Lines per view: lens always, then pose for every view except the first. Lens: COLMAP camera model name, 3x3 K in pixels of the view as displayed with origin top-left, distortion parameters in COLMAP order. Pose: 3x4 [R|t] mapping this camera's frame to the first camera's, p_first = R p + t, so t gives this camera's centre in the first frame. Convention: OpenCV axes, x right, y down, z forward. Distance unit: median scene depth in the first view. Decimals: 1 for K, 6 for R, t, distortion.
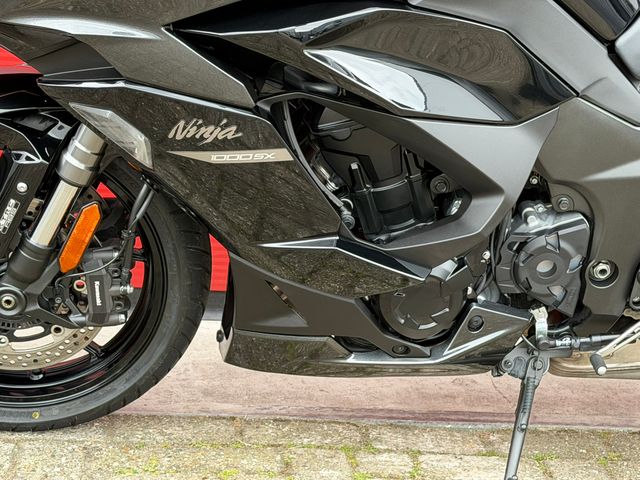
lens RADIAL K [[1464.8, 0, 324.6], [0, 1464.8, 238.2], [0, 0, 1]] dist [0.128275, 0.000000]
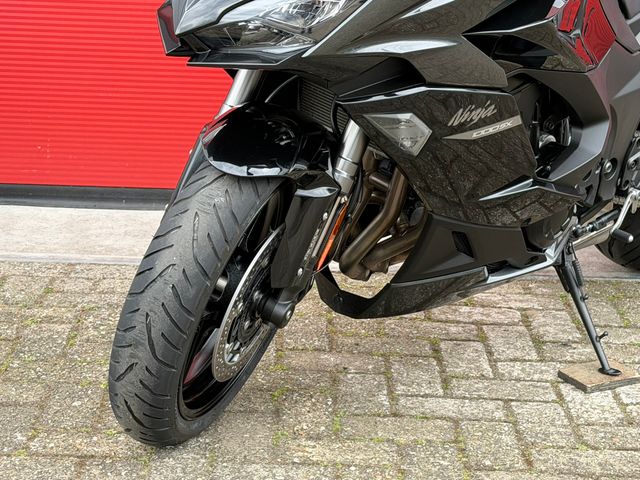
lens RADIAL K [[1467.0, 0, 313.6], [0, 1467.0, 242.4], [0, 0, 1]] dist [0.159338, 0.000000]
pose [[0.767947, -0.244092, 0.592180, -0.868921], [0.222465, 0.968628, 0.110765, -0.125700], [-0.600639, 0.046678, 0.798157, 0.106905]]
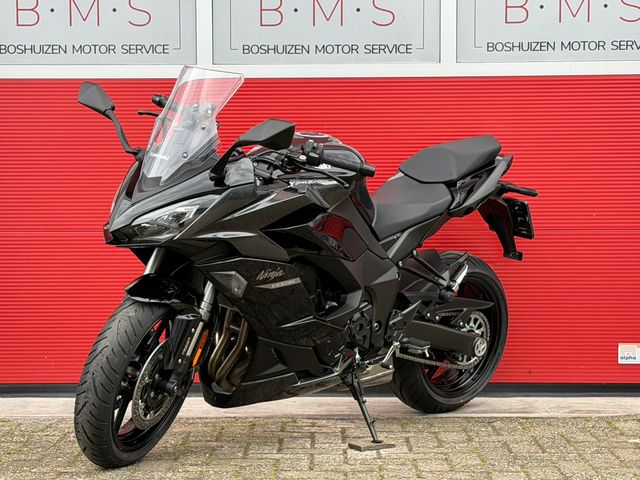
lens RADIAL K [[1467.0, 0, 316.3], [0, 1467.0, 235.4], [0, 0, 1]] dist [0.159338, 0.000000]
pose [[0.772699, -0.108109, 0.625499, -1.358424], [0.251978, 0.956667, -0.145930, 0.206690], [-0.582618, 0.270372, 0.766457, -0.759422]]
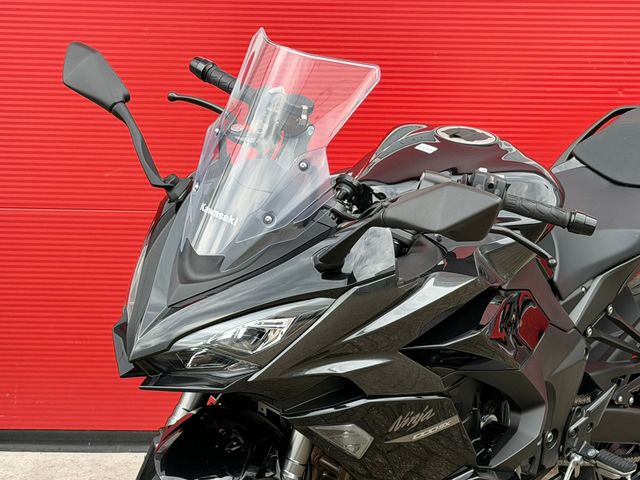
lens RADIAL K [[1467.0, 0, 316.6], [0, 1467.0, 239.7], [0, 0, 1]] dist [0.159338, 0.000000]
pose [[0.755420, -0.198090, 0.624581, -0.858299], [0.234684, 0.971767, 0.024357, -0.258622], [-0.611771, 0.128179, 0.780580, 0.025768]]
